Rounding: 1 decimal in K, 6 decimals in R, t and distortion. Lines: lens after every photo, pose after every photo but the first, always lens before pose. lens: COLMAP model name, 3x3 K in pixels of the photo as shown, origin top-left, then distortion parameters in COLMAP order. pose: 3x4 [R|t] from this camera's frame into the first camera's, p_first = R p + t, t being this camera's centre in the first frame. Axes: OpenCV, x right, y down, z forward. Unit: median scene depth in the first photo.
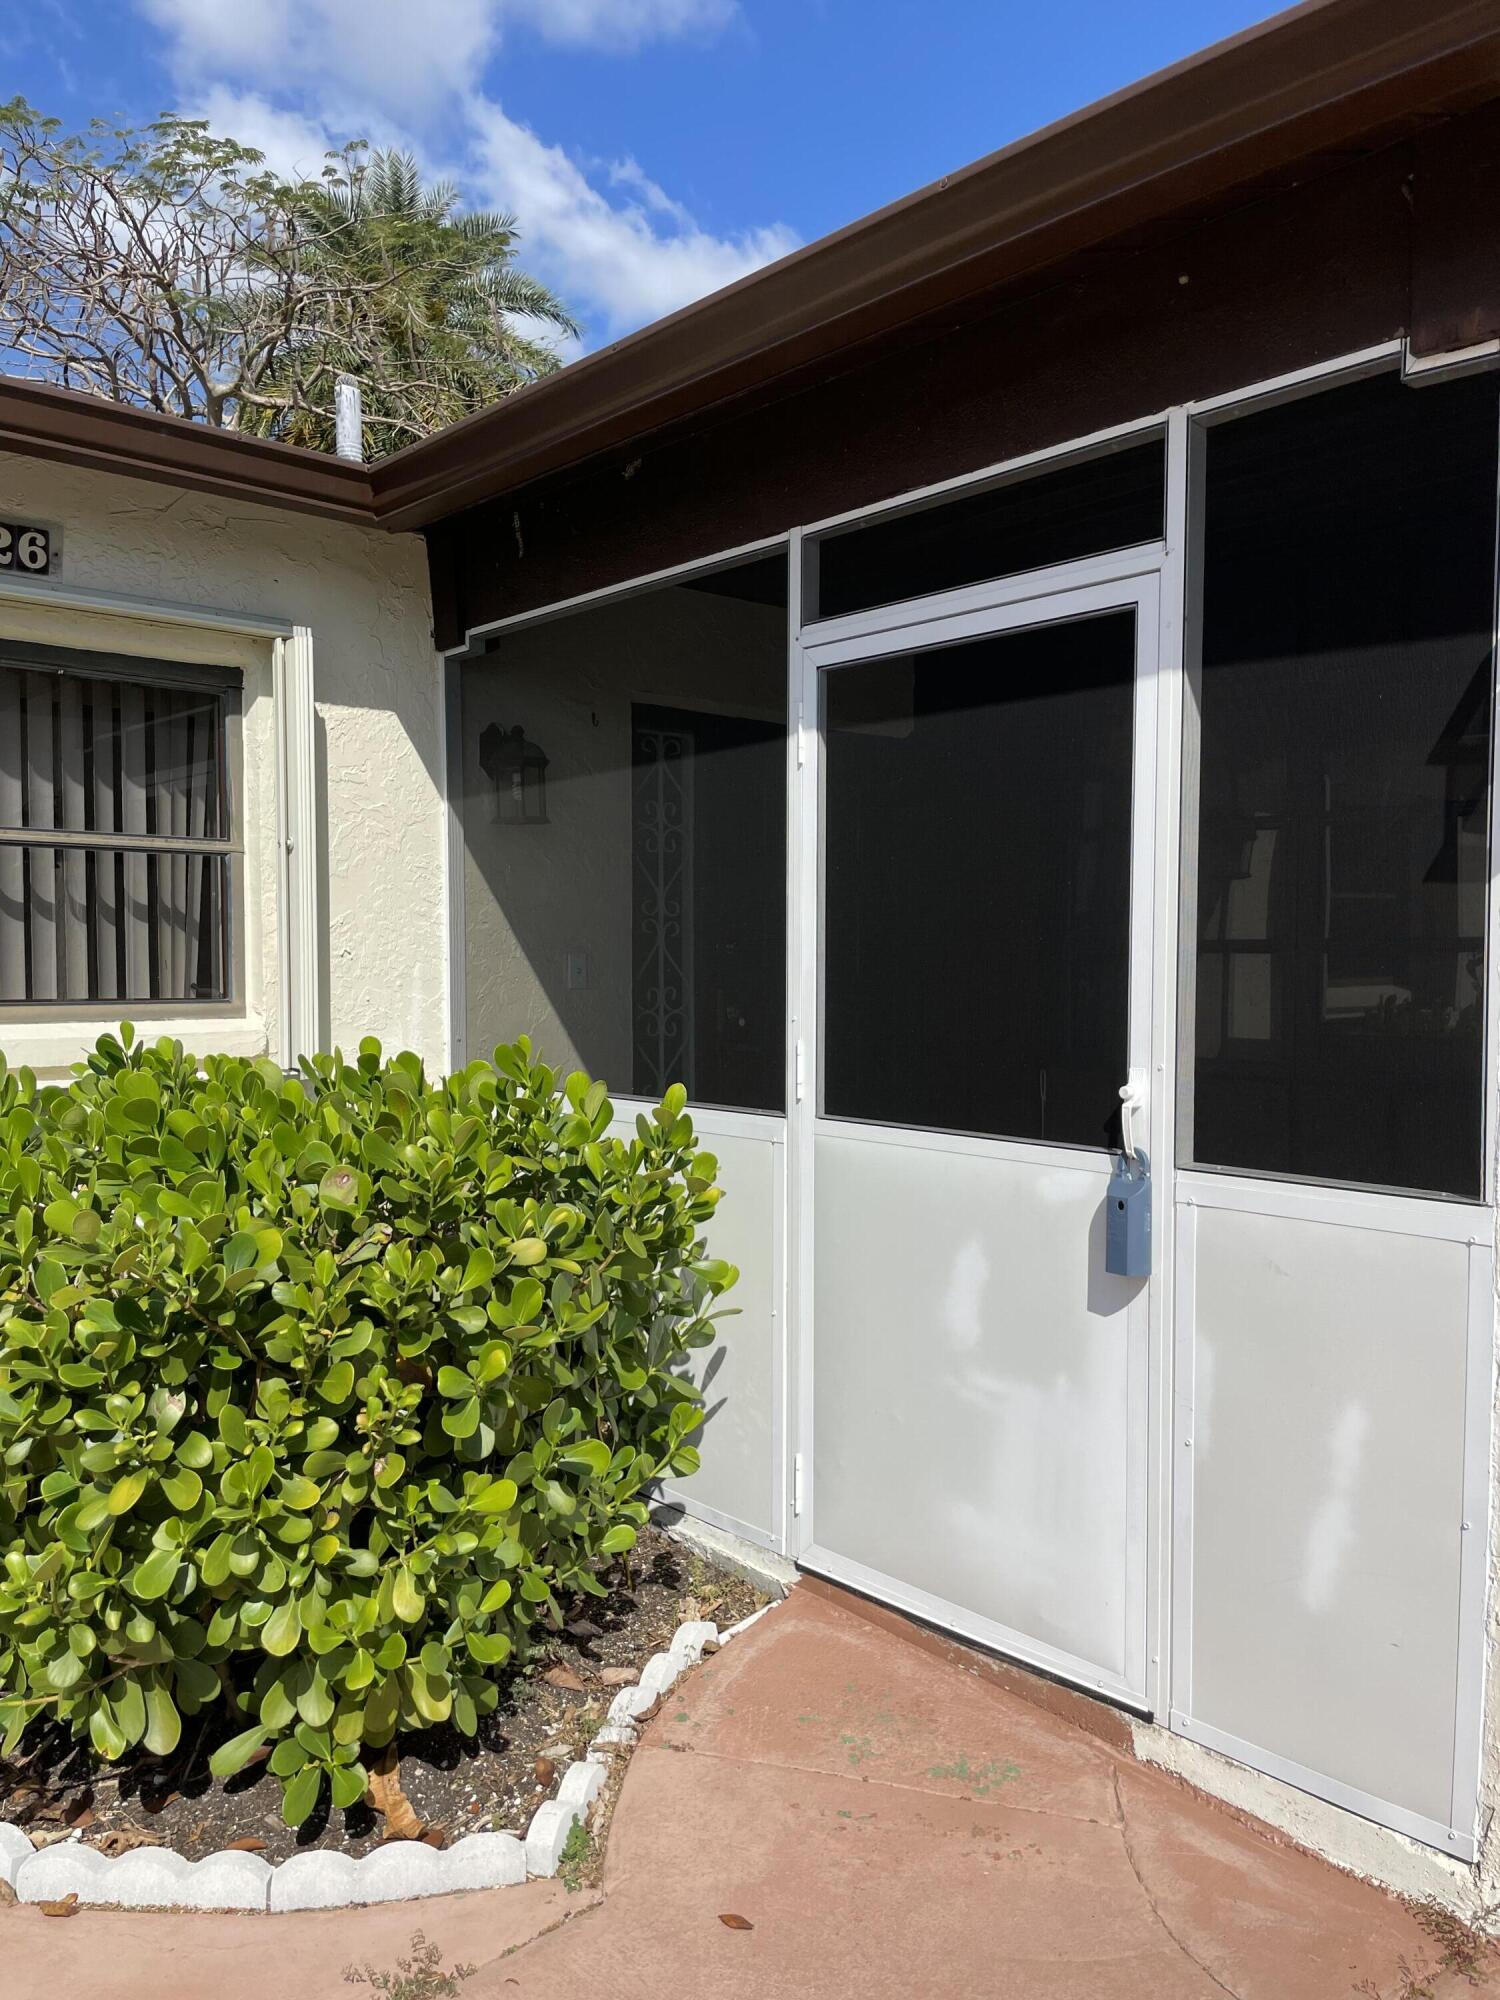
lens RADIAL K [[1557.0, 0, 748.0], [0, 1557.0, 1007.9], [0, 0, 1]] dist [0.049783, -0.006601]
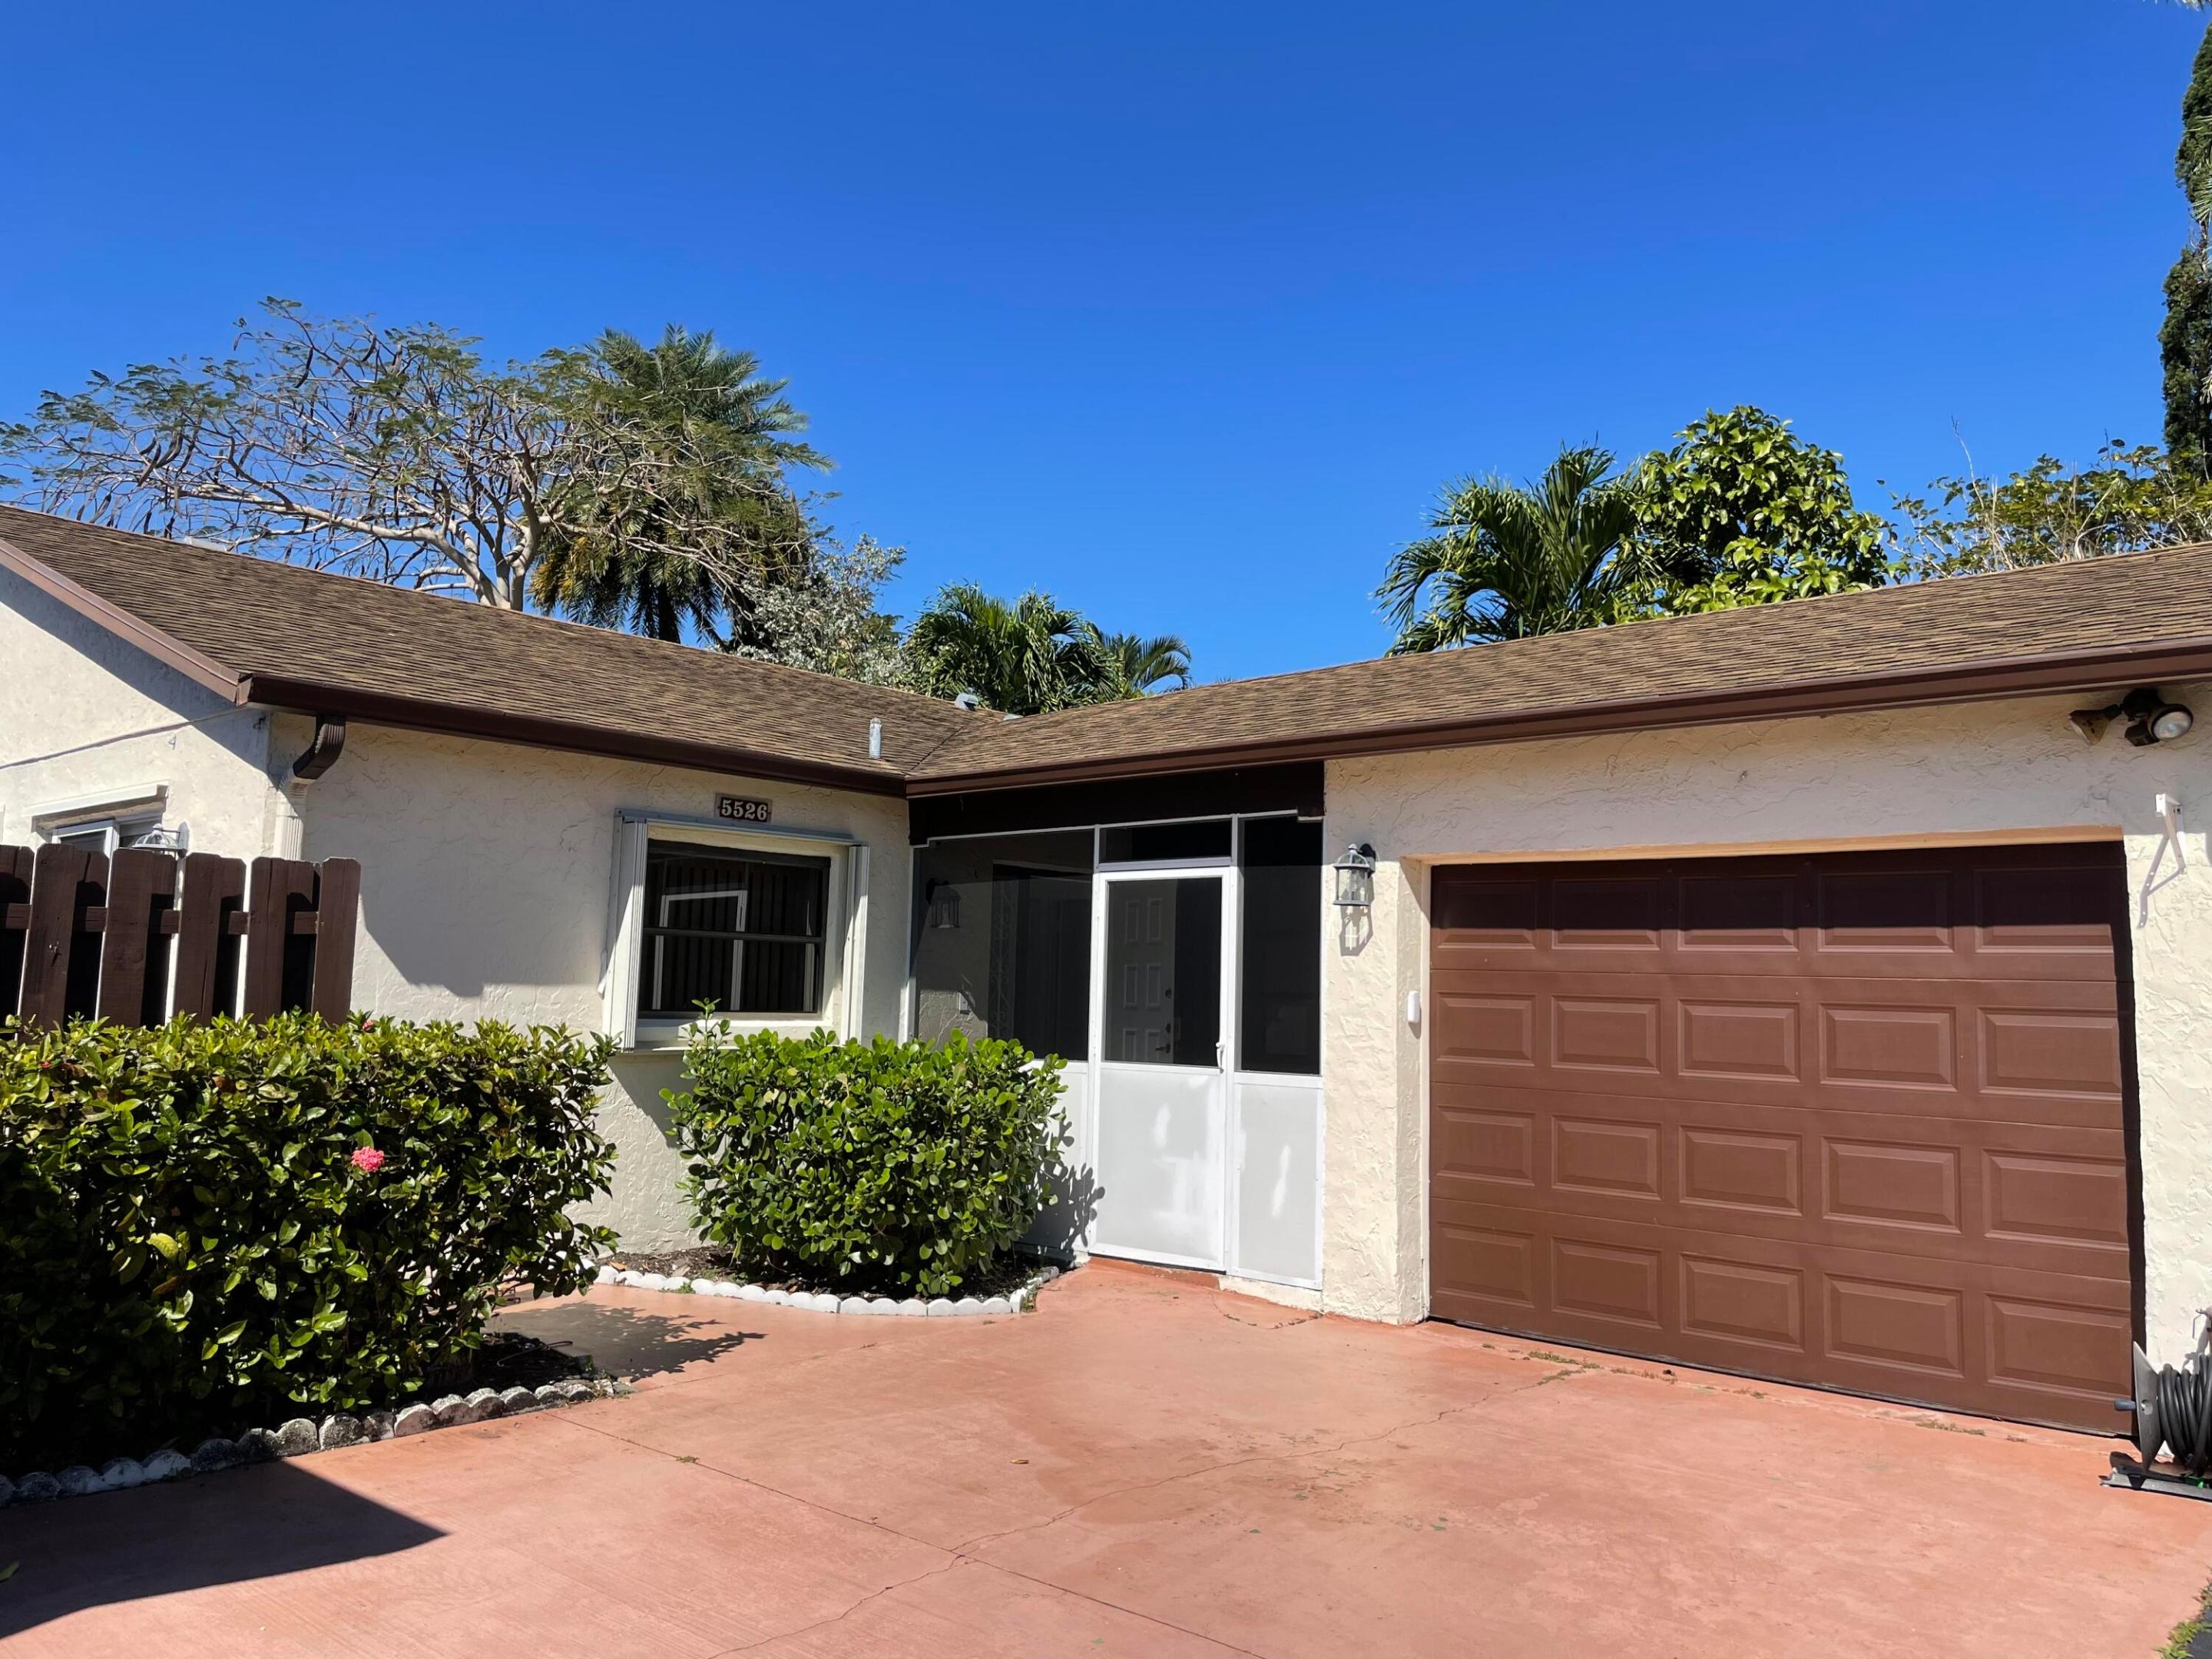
lens RADIAL K [[1722.1, 0, 1105.8], [0, 1722.1, 825.1], [0, 0, 1]] dist [0.049783, -0.006601]
pose [[0.993426, 0.032616, 0.109736, -0.300204], [-0.017240, 0.990247, -0.138252, 0.088324], [-0.113175, 0.135451, 0.984299, -1.991431]]
